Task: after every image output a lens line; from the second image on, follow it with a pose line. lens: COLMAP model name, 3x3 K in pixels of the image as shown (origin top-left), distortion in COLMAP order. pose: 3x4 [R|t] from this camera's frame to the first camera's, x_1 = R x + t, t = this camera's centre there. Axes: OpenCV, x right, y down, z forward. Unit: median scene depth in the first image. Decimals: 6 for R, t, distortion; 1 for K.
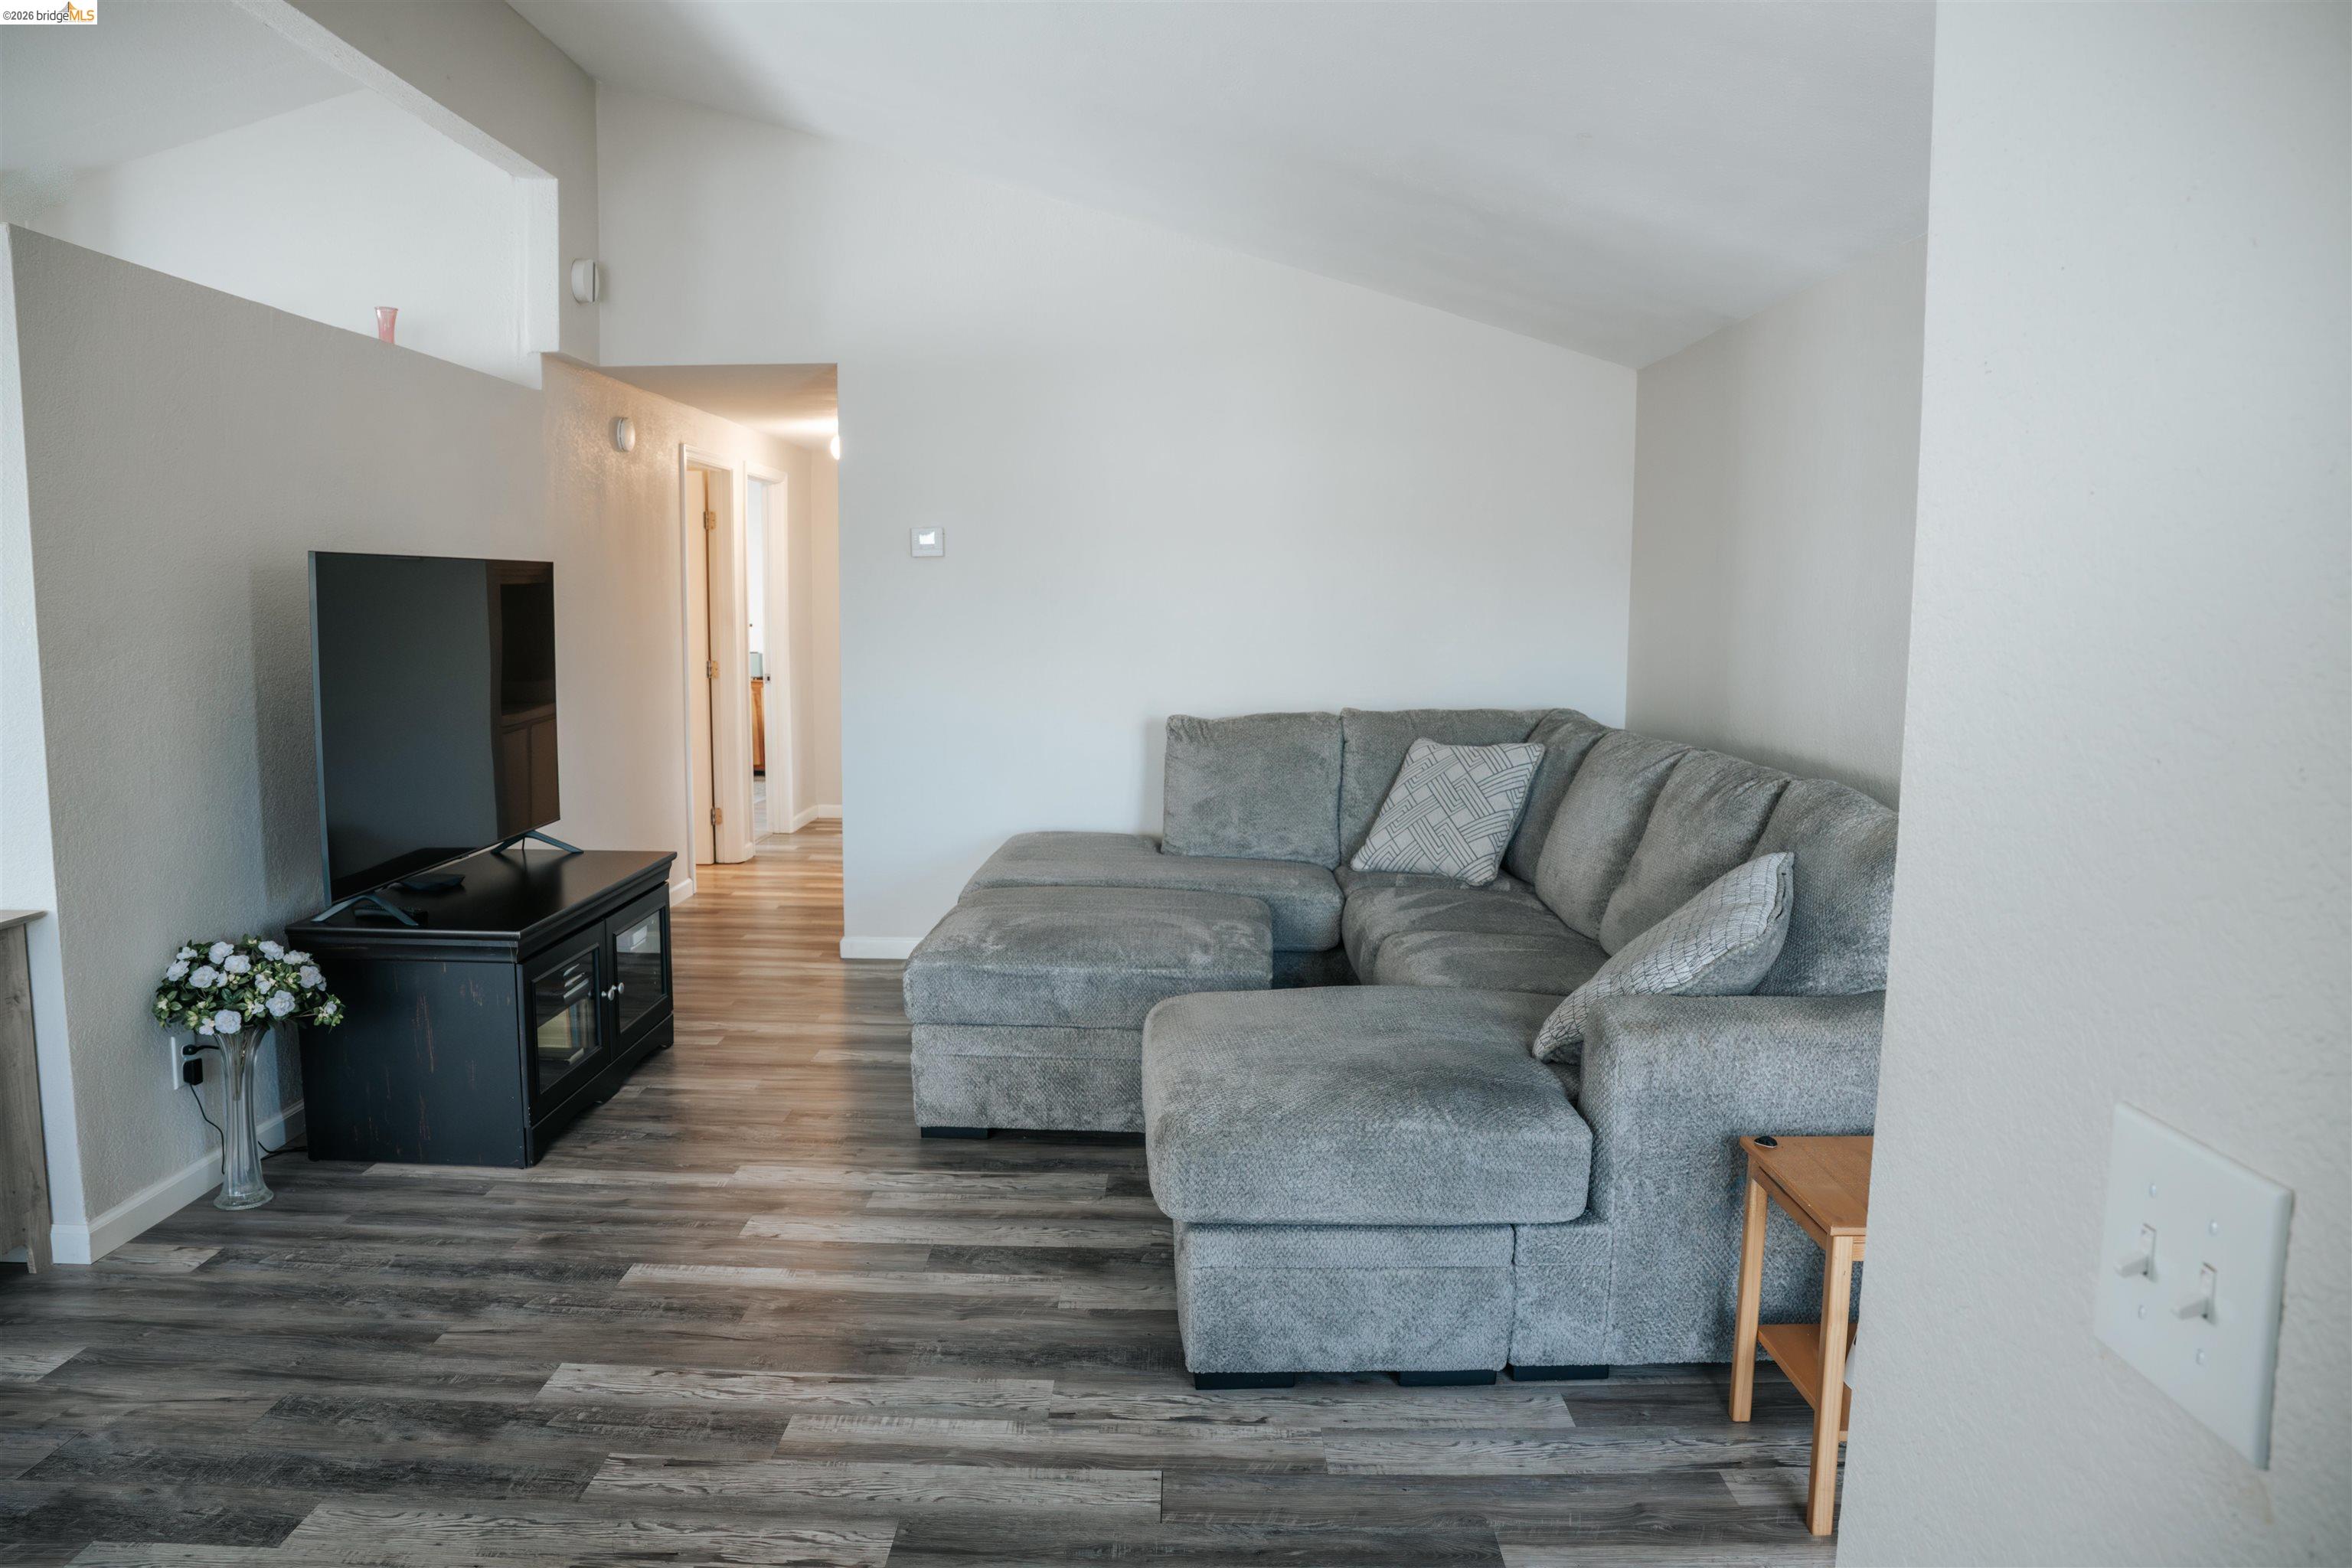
lens RADIAL K [[1609.1, 0, 1176.0], [0, 1609.1, 784.0], [0, 0, 1]] dist [-0.138222, 0.084497]
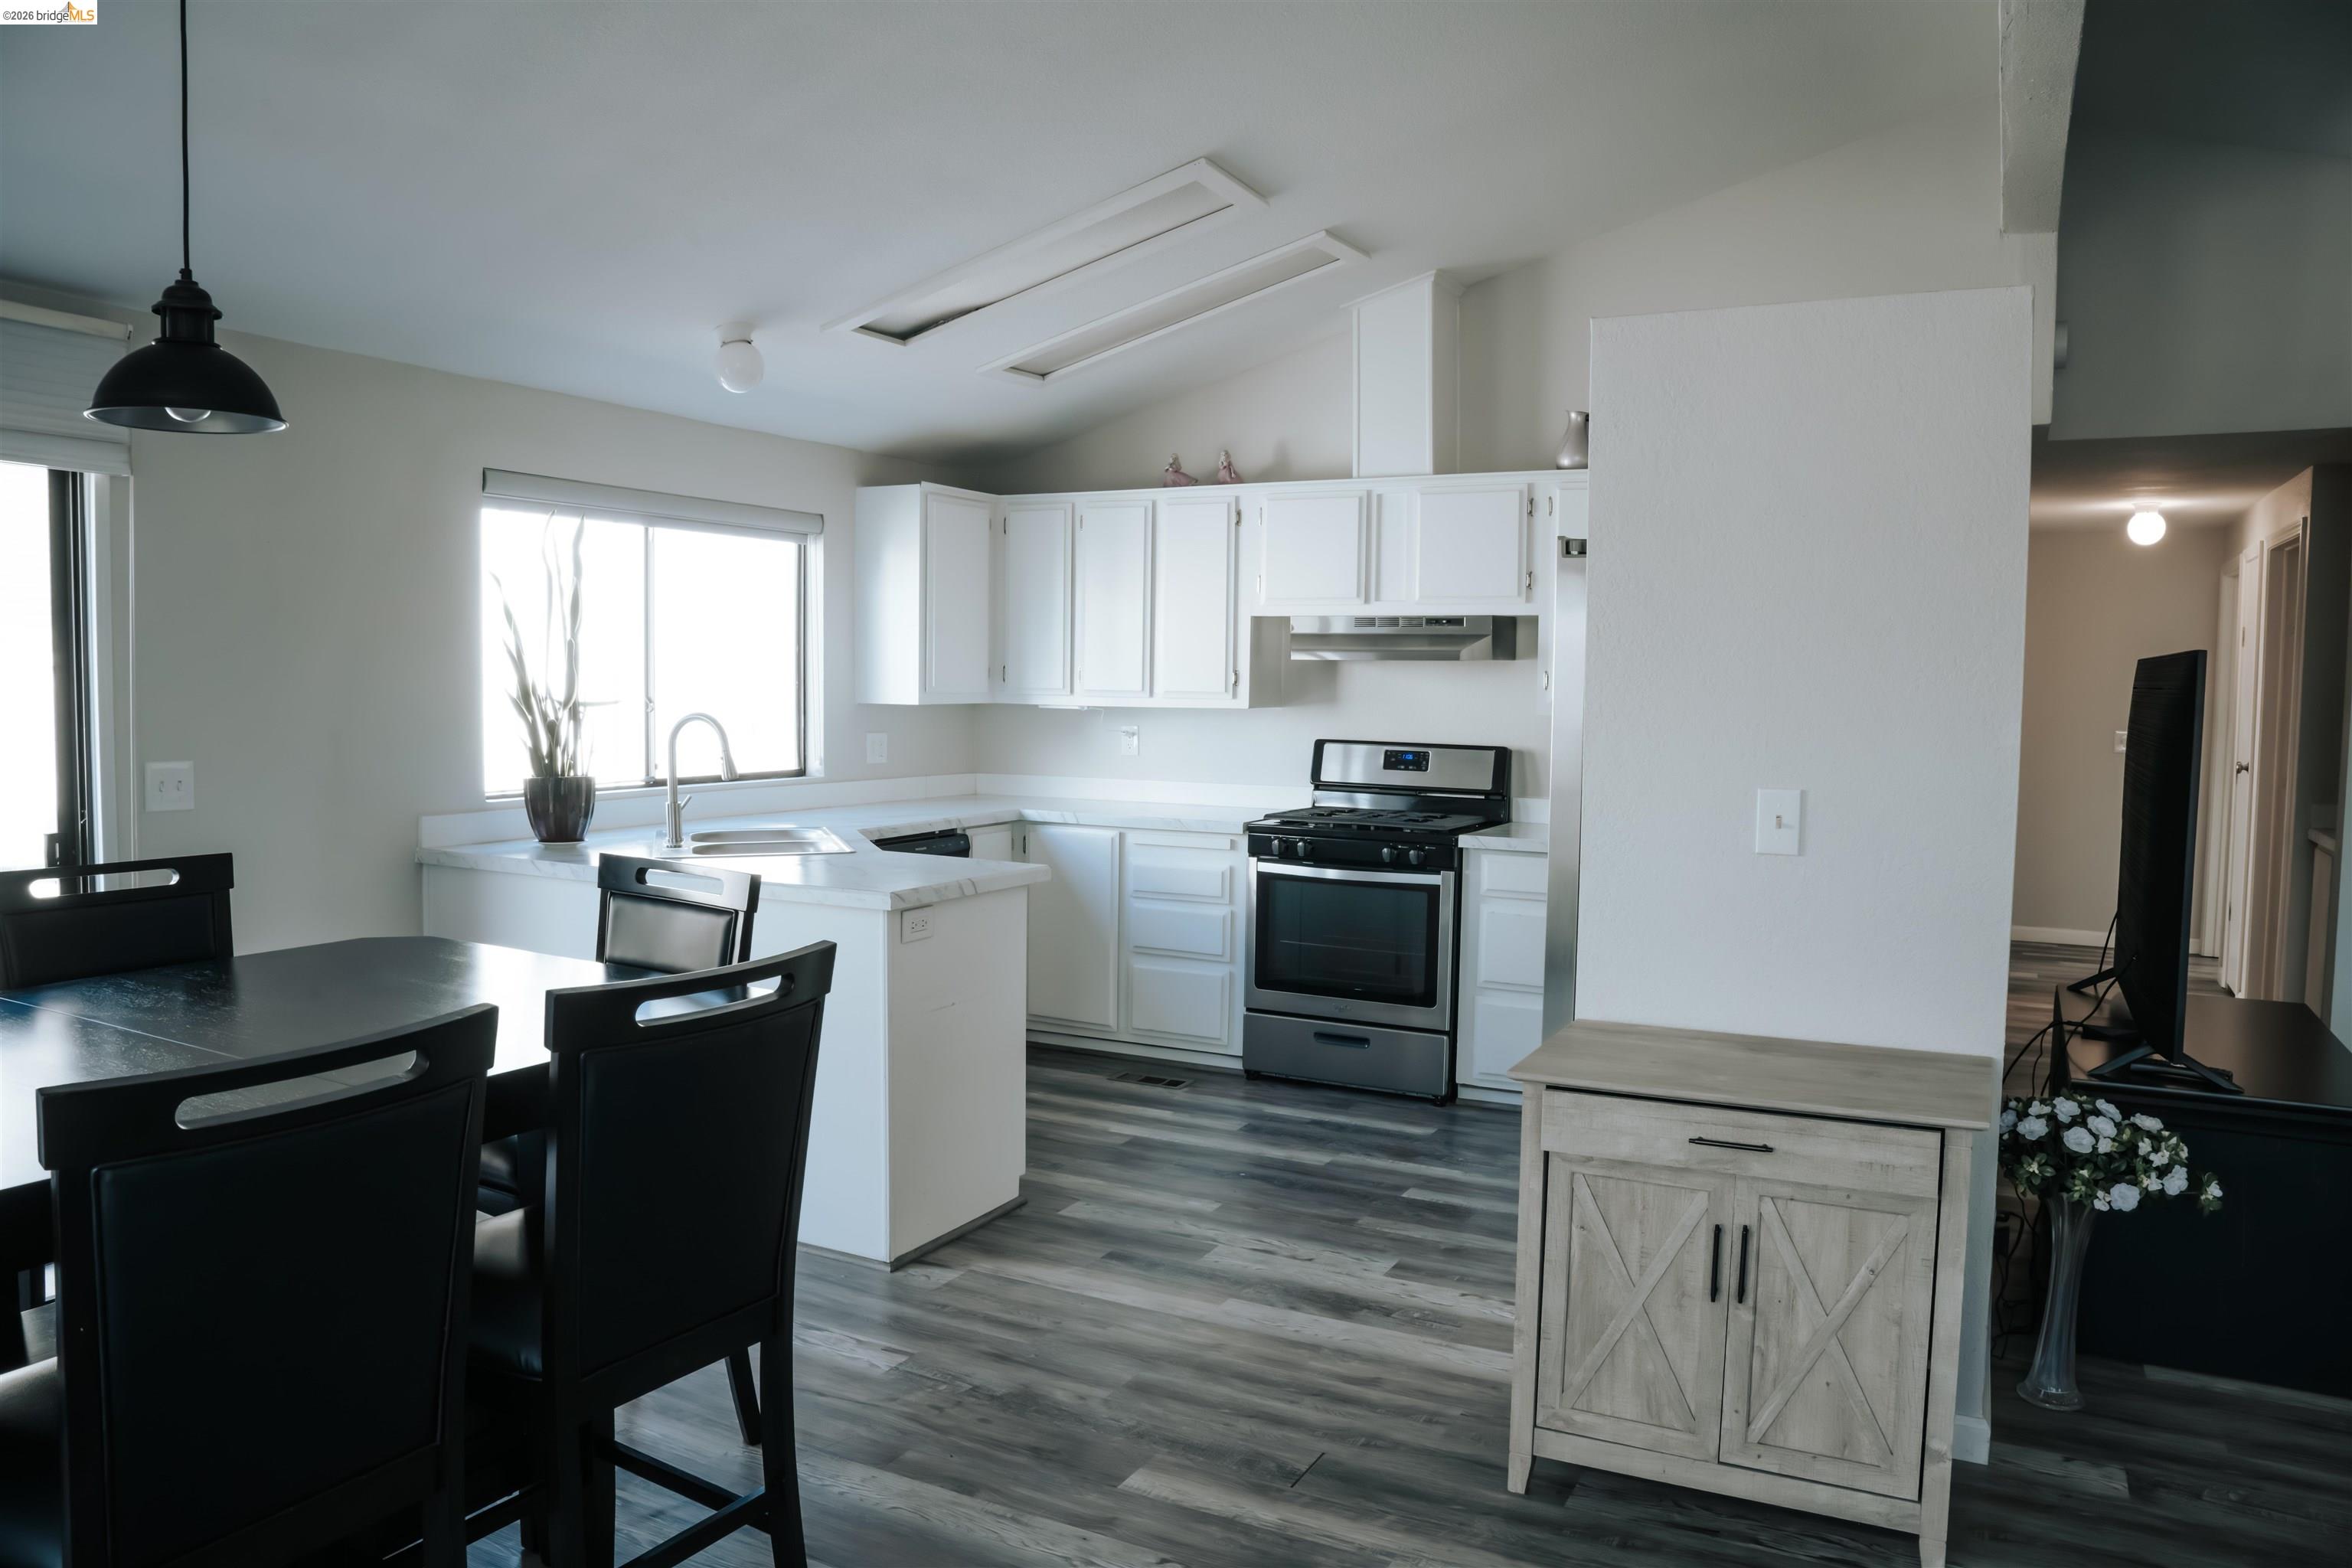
lens RADIAL K [[1637.3, 0, 1176.0], [0, 1637.3, 784.0], [0, 0, 1]] dist [-0.116476, 0.070106]
pose [[0.887672, 0.031326, -0.459409, -0.626898], [-0.056432, 0.997564, -0.041017, -0.008019], [0.457005, 0.062335, 0.887277, -0.026820]]
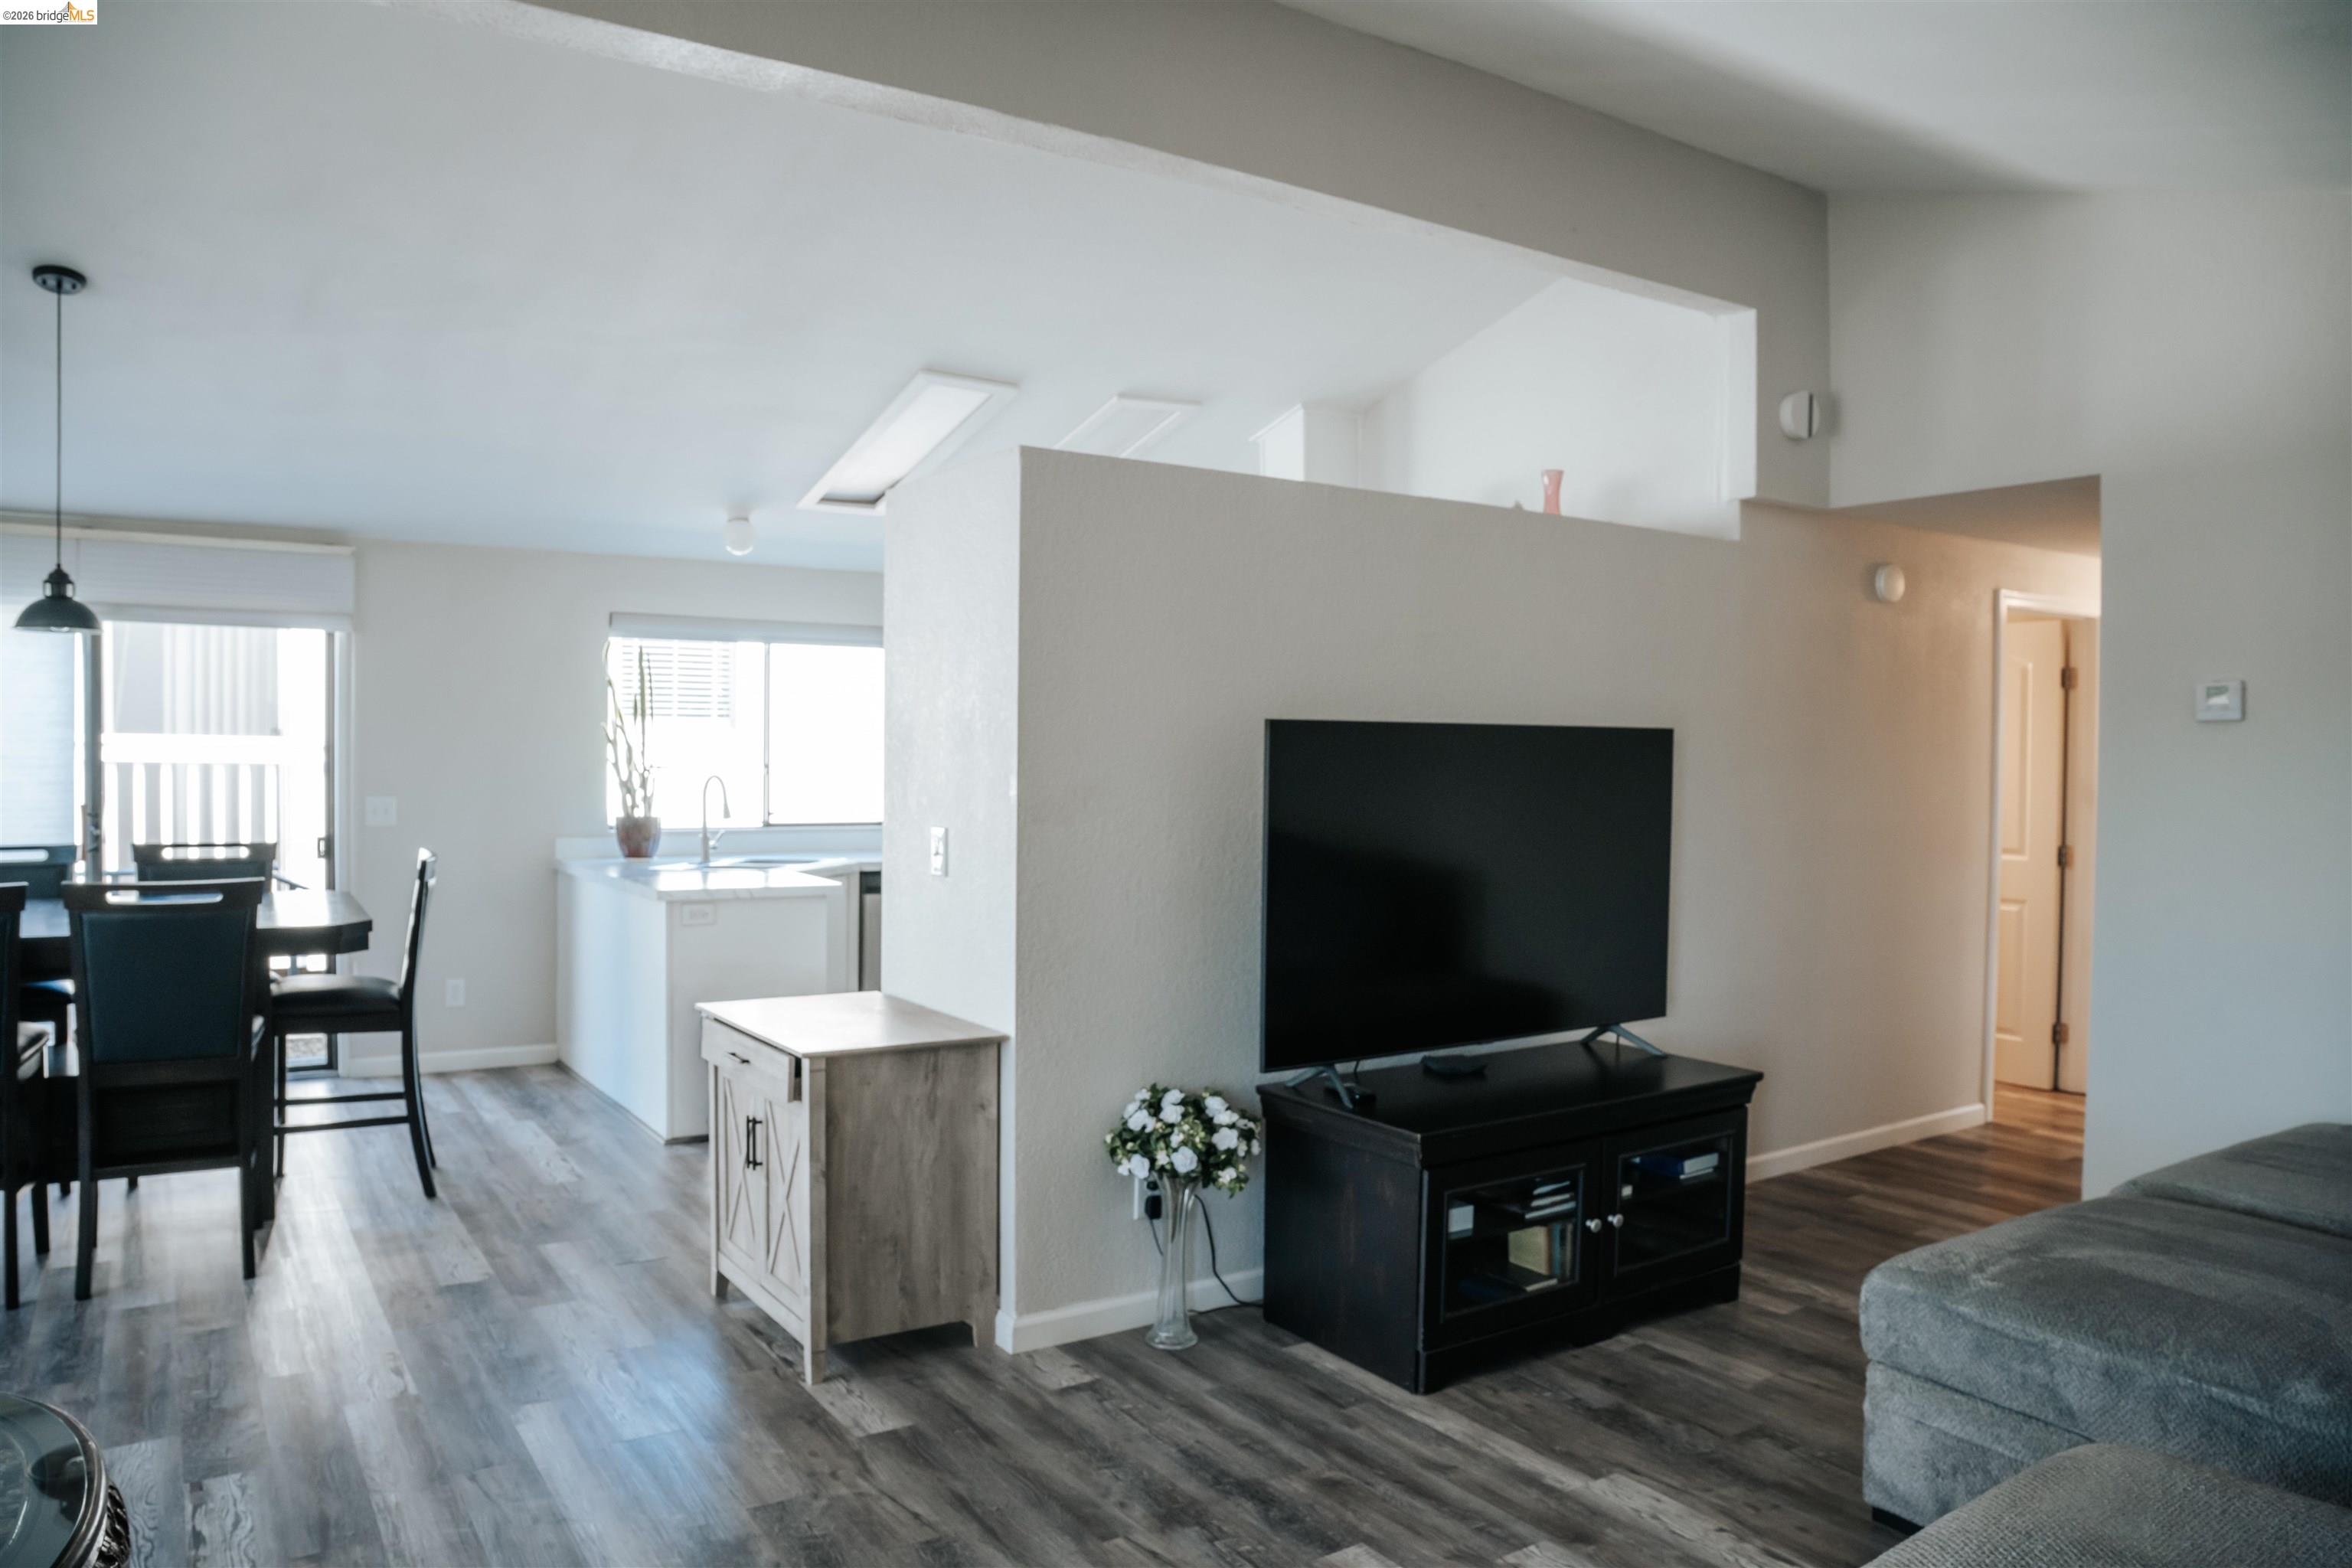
lens RADIAL K [[1609.1, 0, 1176.0], [0, 1609.1, 784.0], [0, 0, 1]] dist [-0.138222, 0.084497]
pose [[0.556220, 0.016021, -0.830881, 0.268731], [-0.102229, 0.993540, -0.049278, -0.048044], [0.824724, 0.112349, 0.554264, 0.356177]]
